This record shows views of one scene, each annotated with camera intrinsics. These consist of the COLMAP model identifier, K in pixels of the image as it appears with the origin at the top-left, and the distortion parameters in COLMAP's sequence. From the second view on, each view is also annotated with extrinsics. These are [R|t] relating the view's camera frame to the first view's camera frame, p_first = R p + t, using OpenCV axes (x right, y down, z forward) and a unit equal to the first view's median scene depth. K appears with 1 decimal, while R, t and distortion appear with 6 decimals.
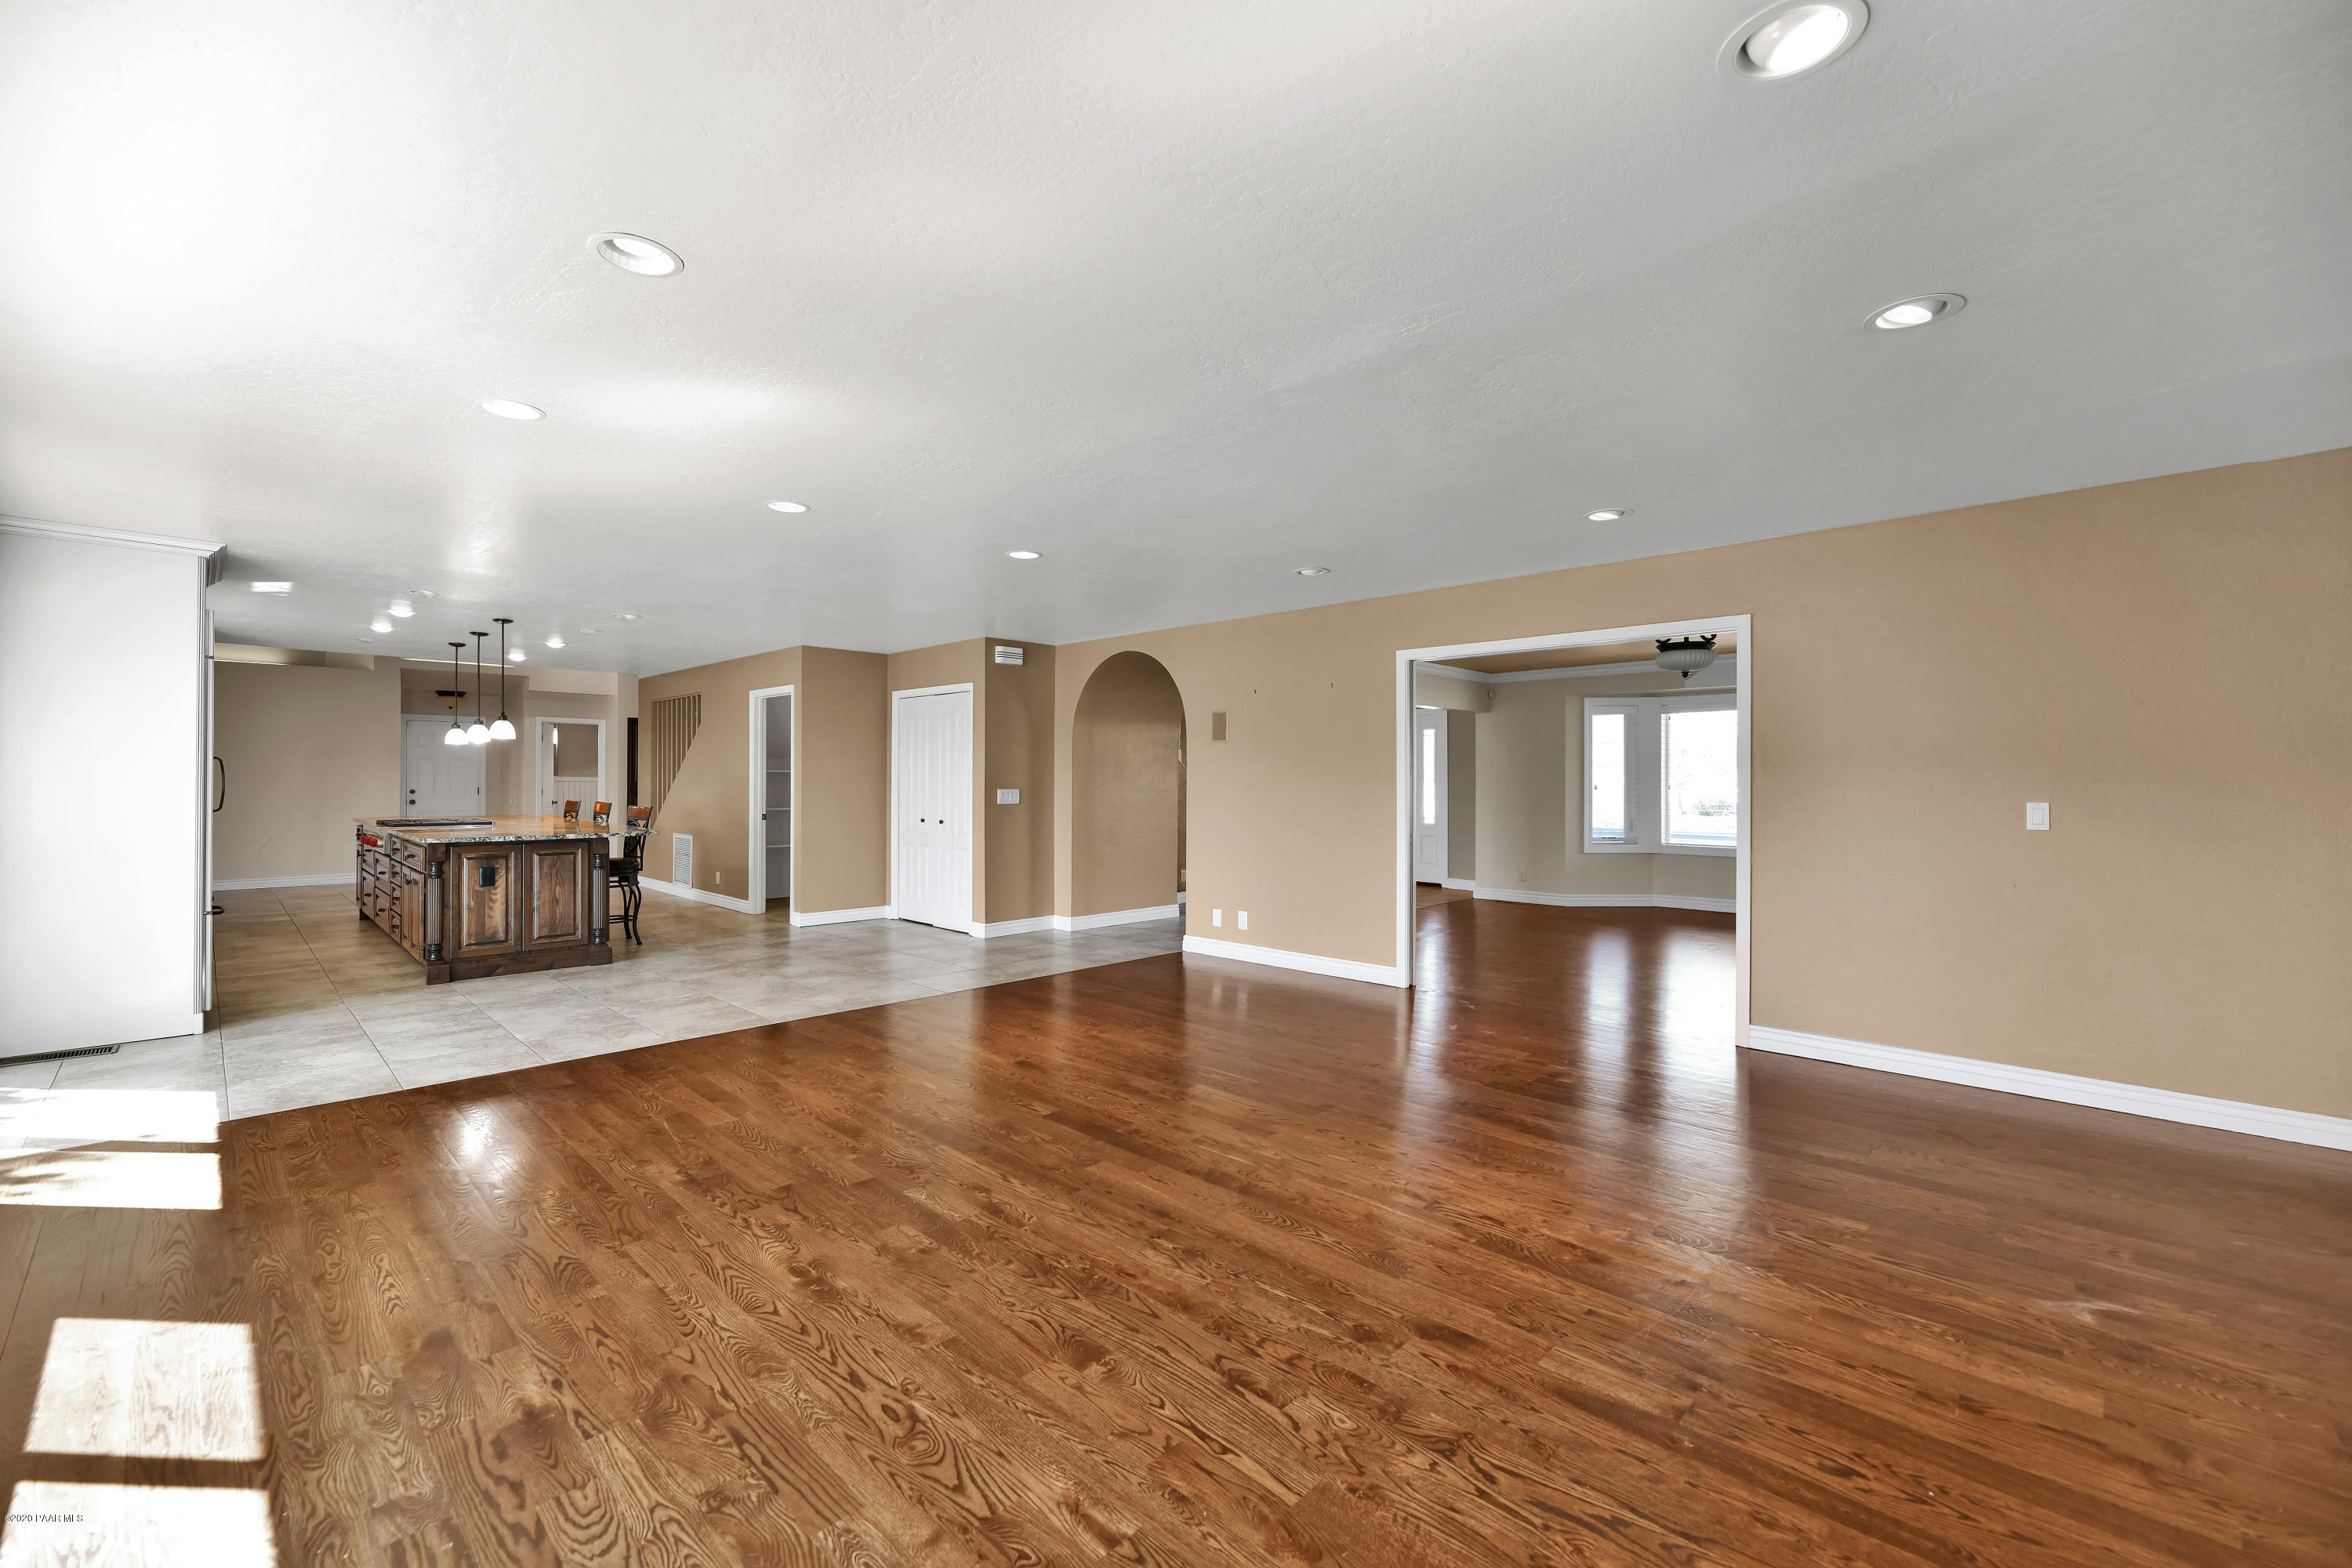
lens RADIAL K [[965.6, 0, 1185.9], [0, 965.6, 779.8], [0, 0, 1]] dist [0.000083, -0.000208]
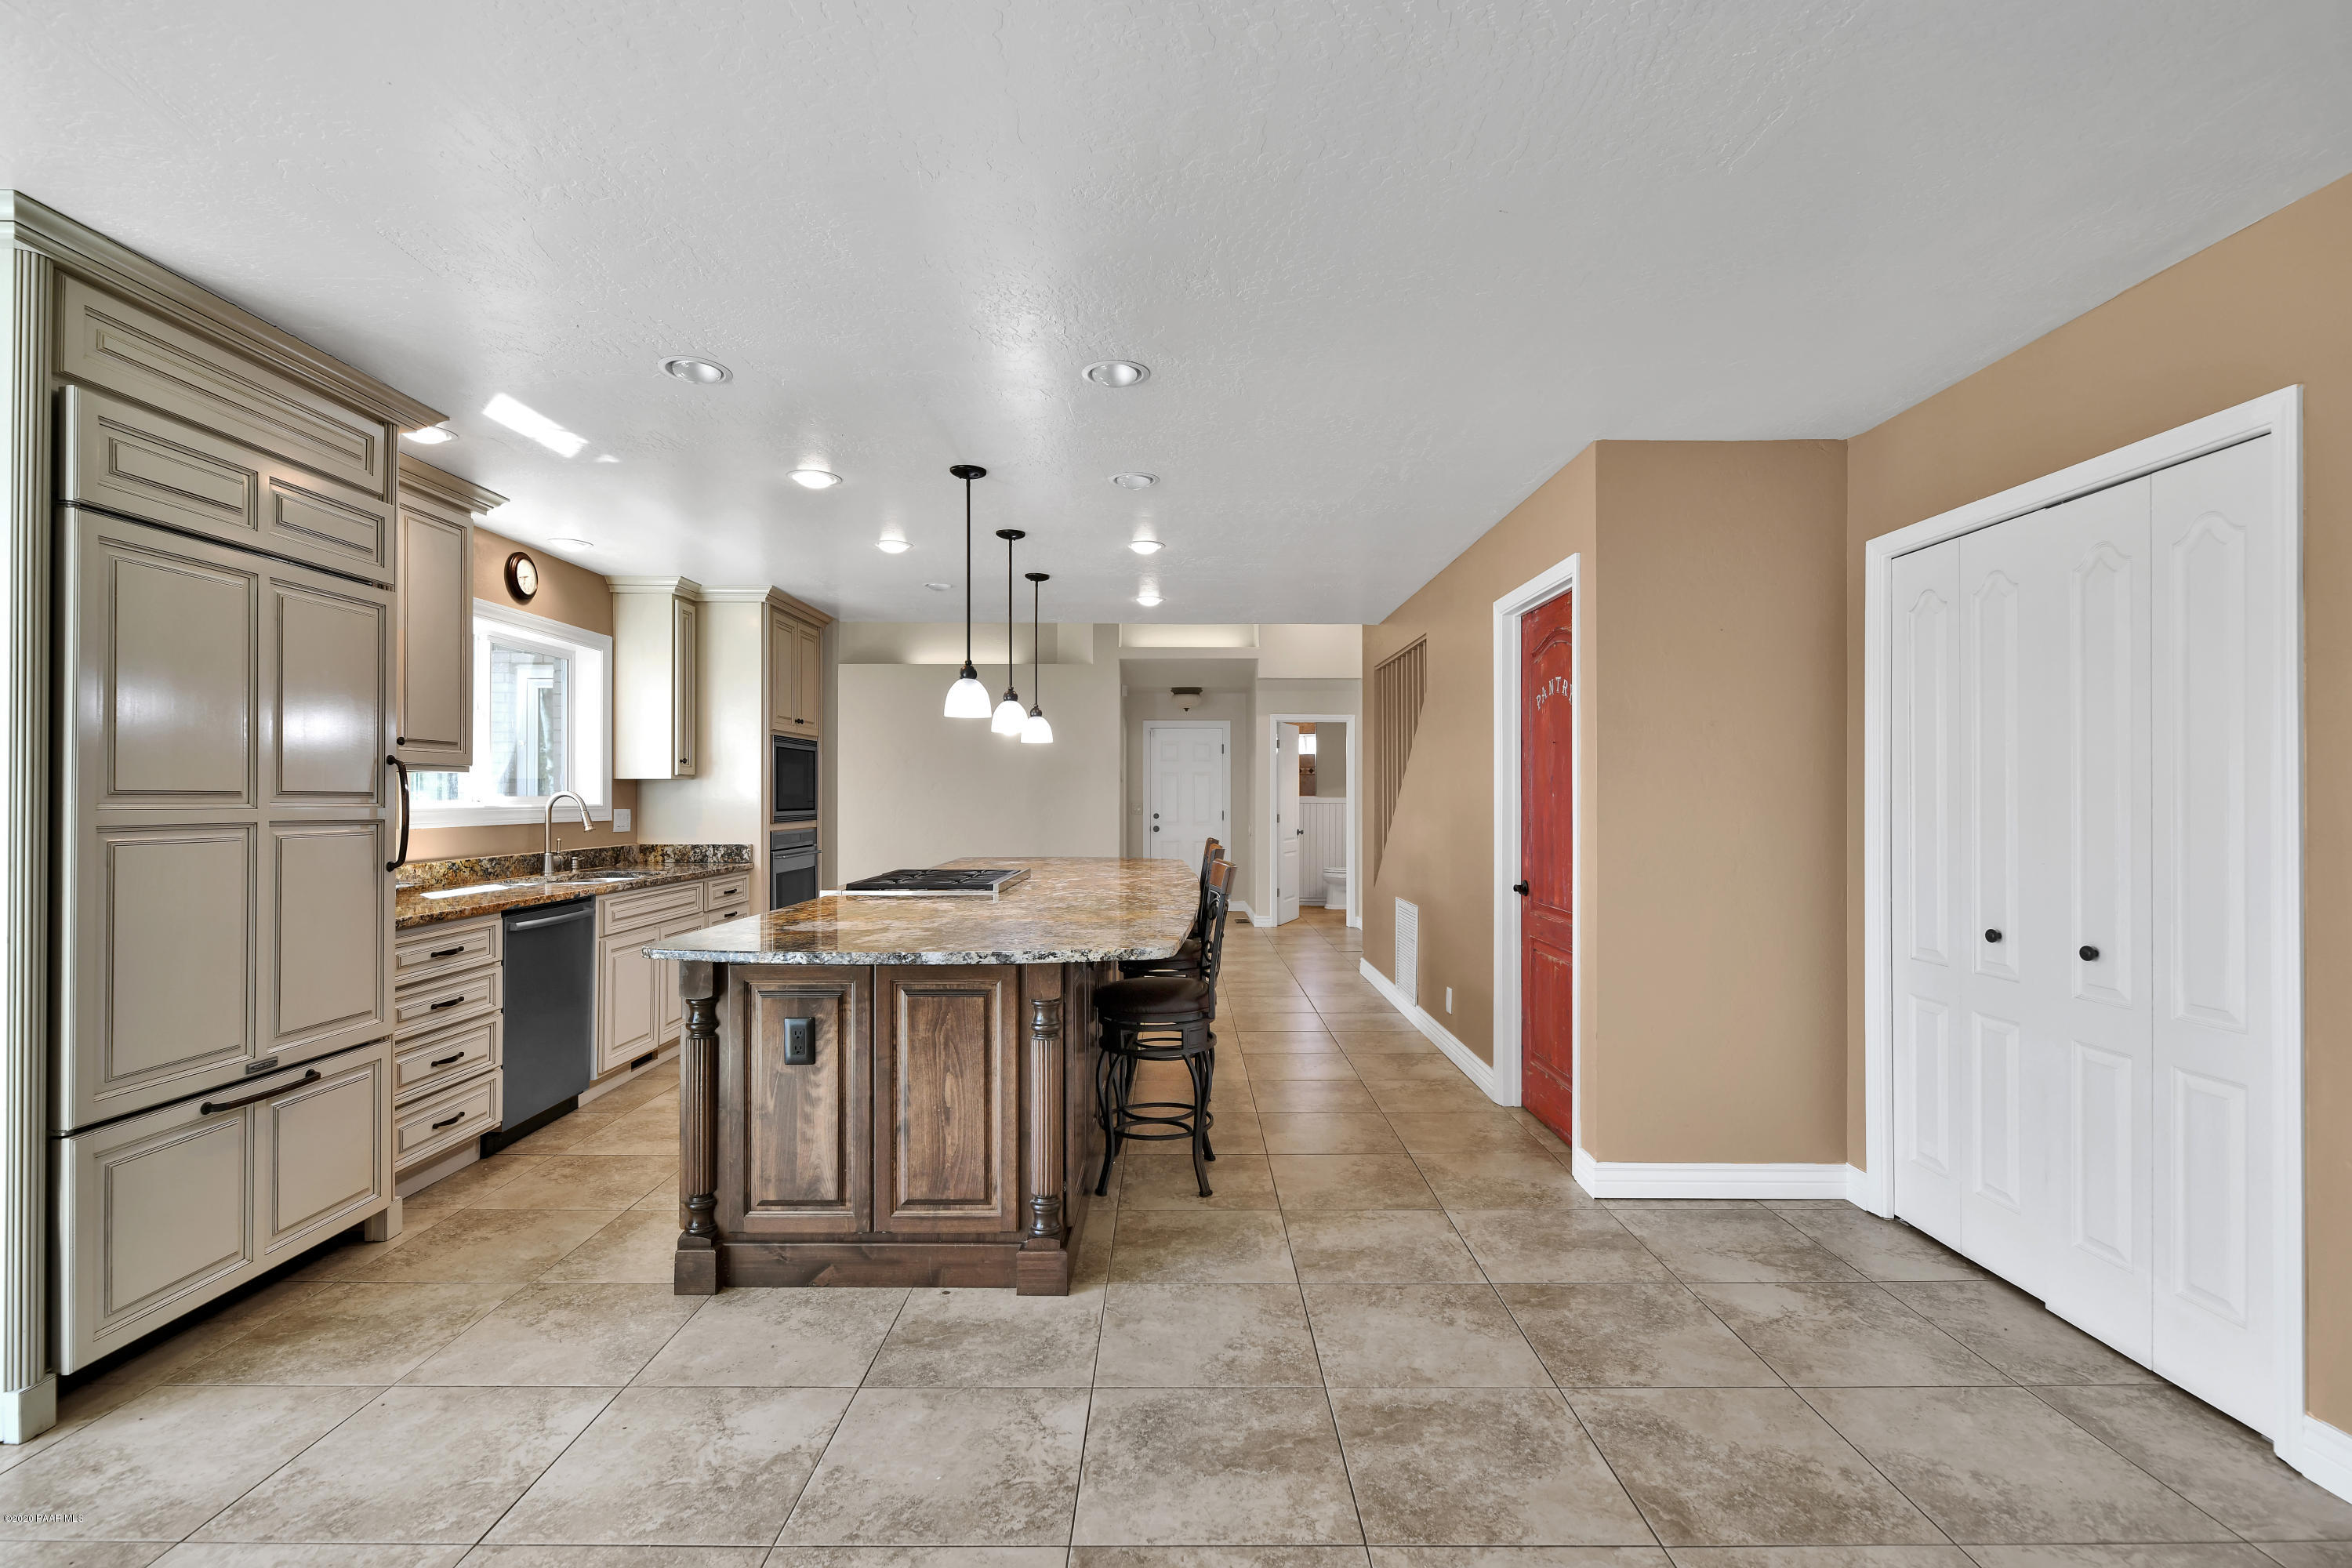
lens RADIAL K [[1086.7, 0, 1177.2], [0, 1086.7, 791.9], [0, 0, 1]] dist [0.001334, 0.000312]
pose [[0.695421, -0.007918, -0.718559, -0.268549], [0.002748, 0.999961, -0.008359, -0.000751], [0.718597, 0.003839, 0.695416, 0.758856]]
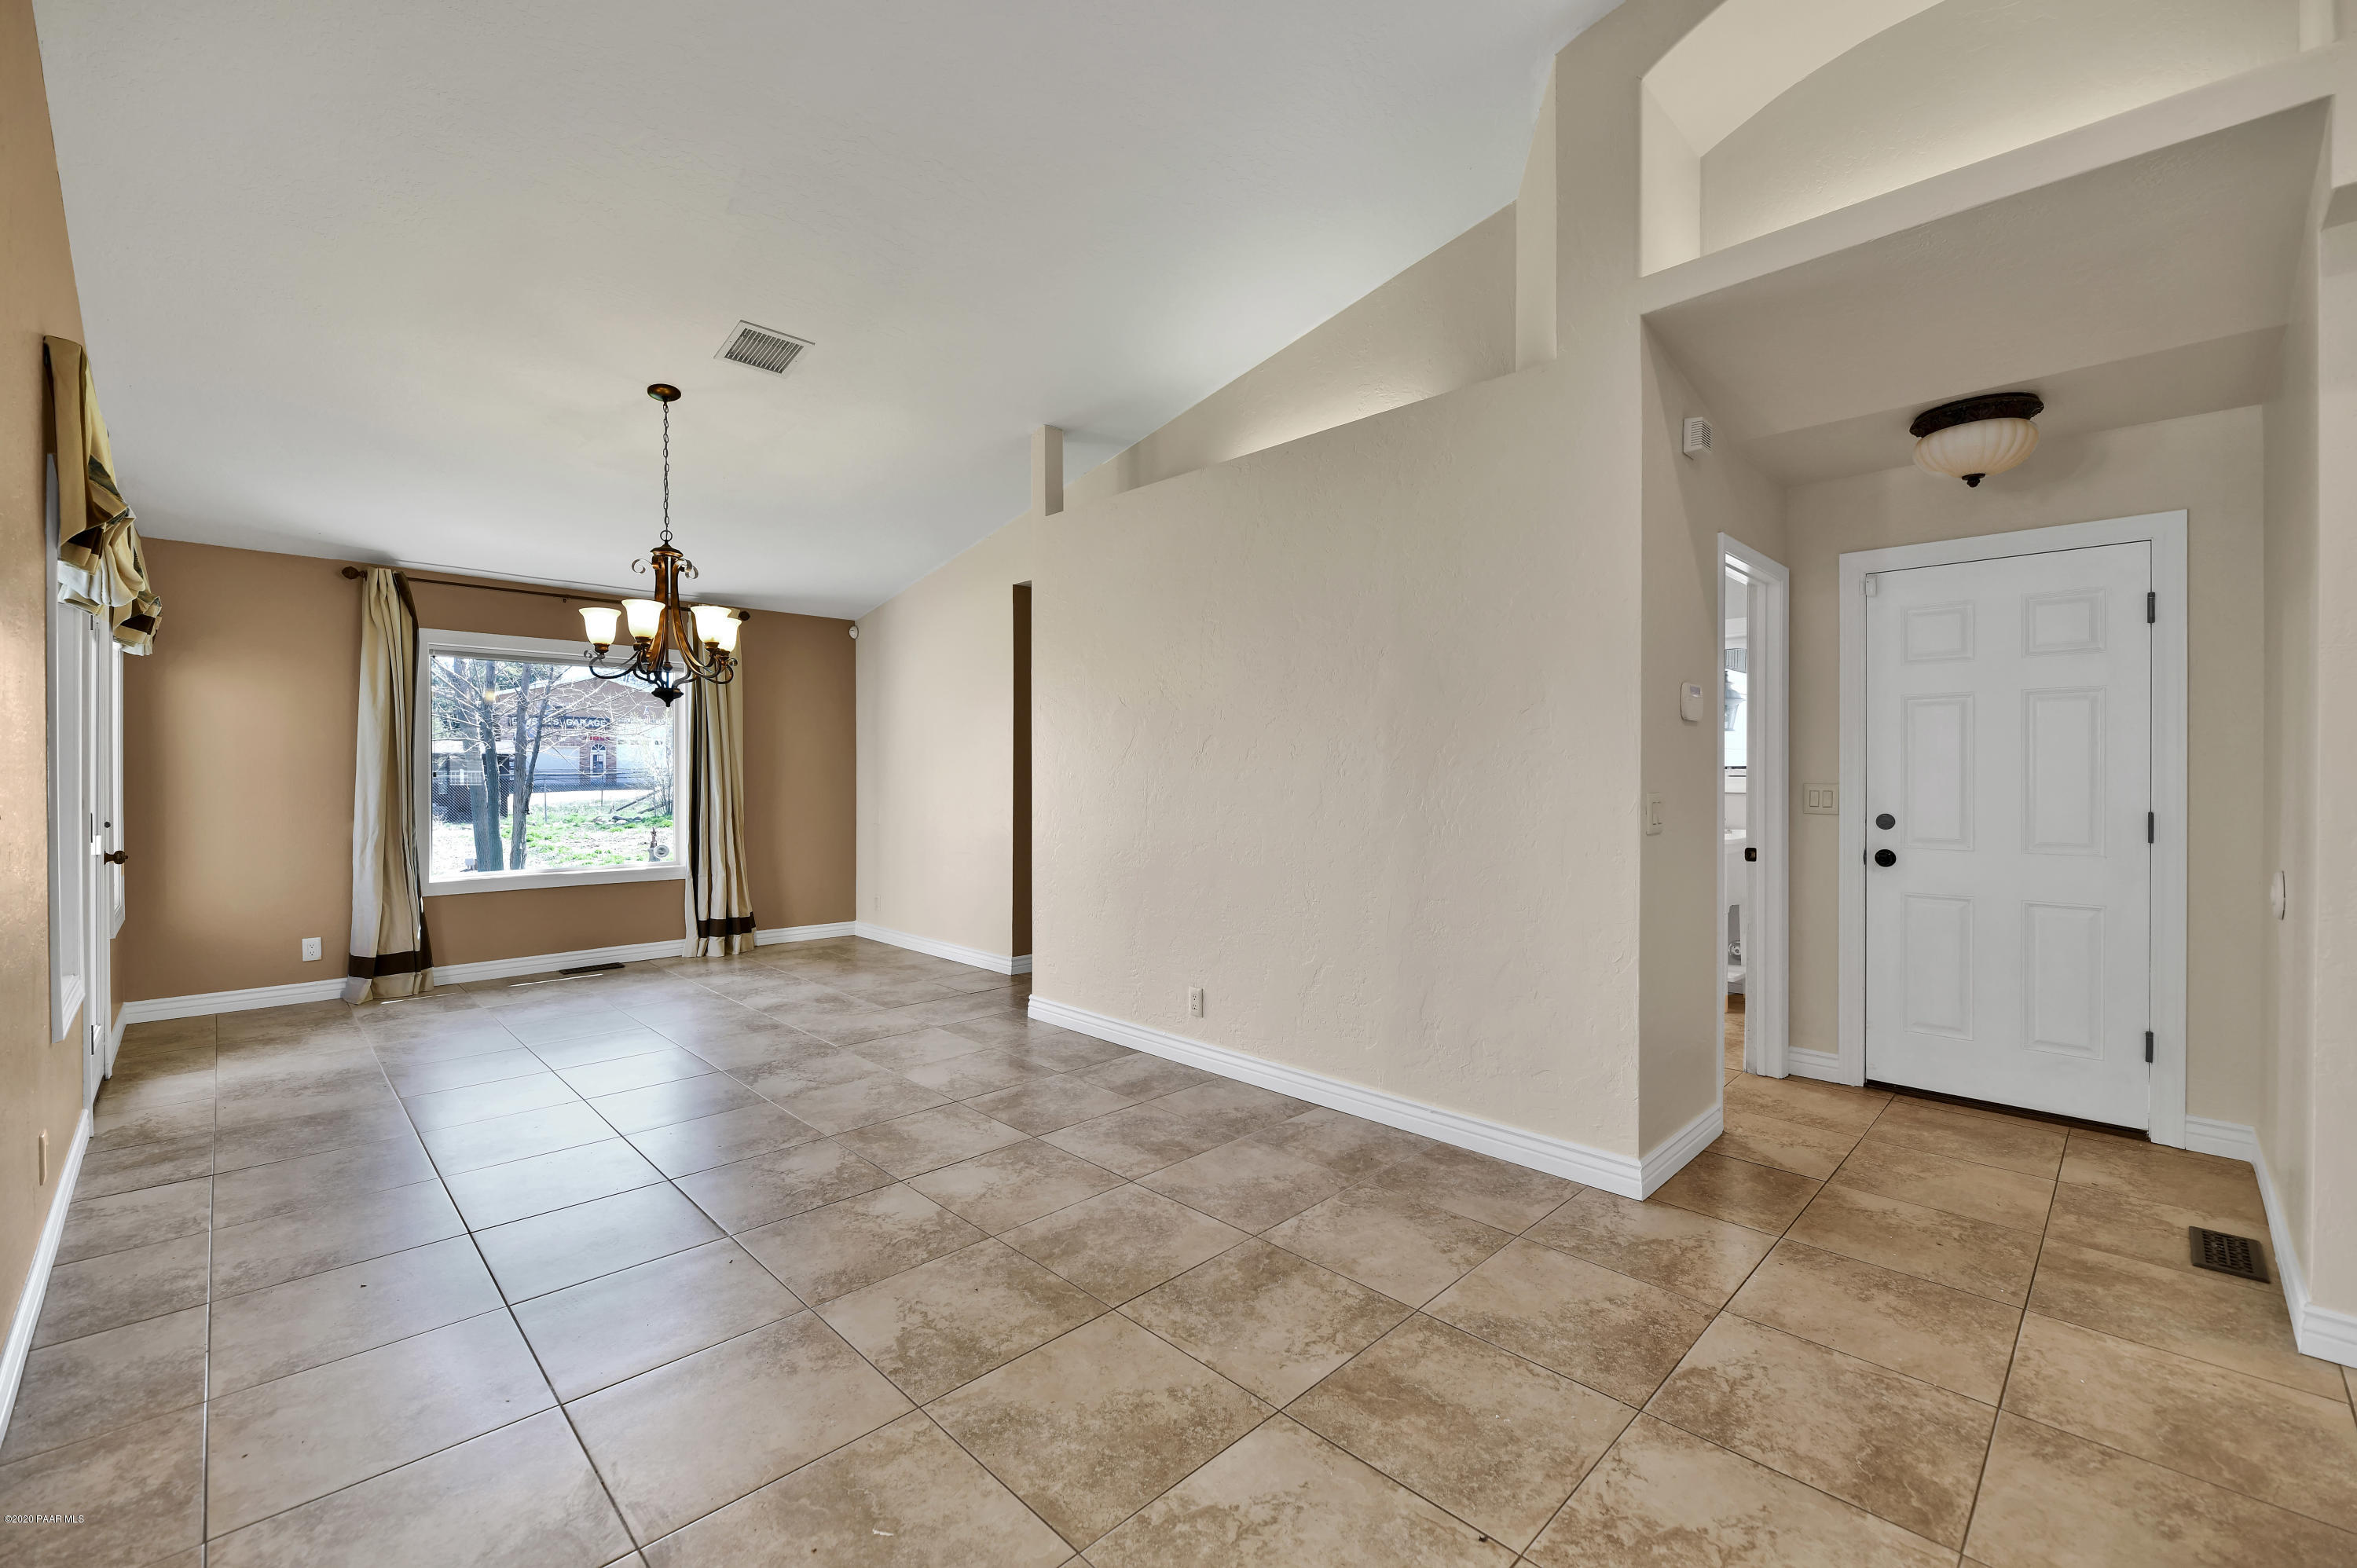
lens RADIAL K [[967.6, 0, 1188.5], [0, 967.6, 779.8], [0, 0, 1]] dist [0.000083, -0.000208]
pose [[-0.026512, 0.002581, -0.999645, -1.024486], [0.002376, 0.999994, 0.002518, -0.002448], [0.999646, -0.002309, -0.026518, 1.607793]]
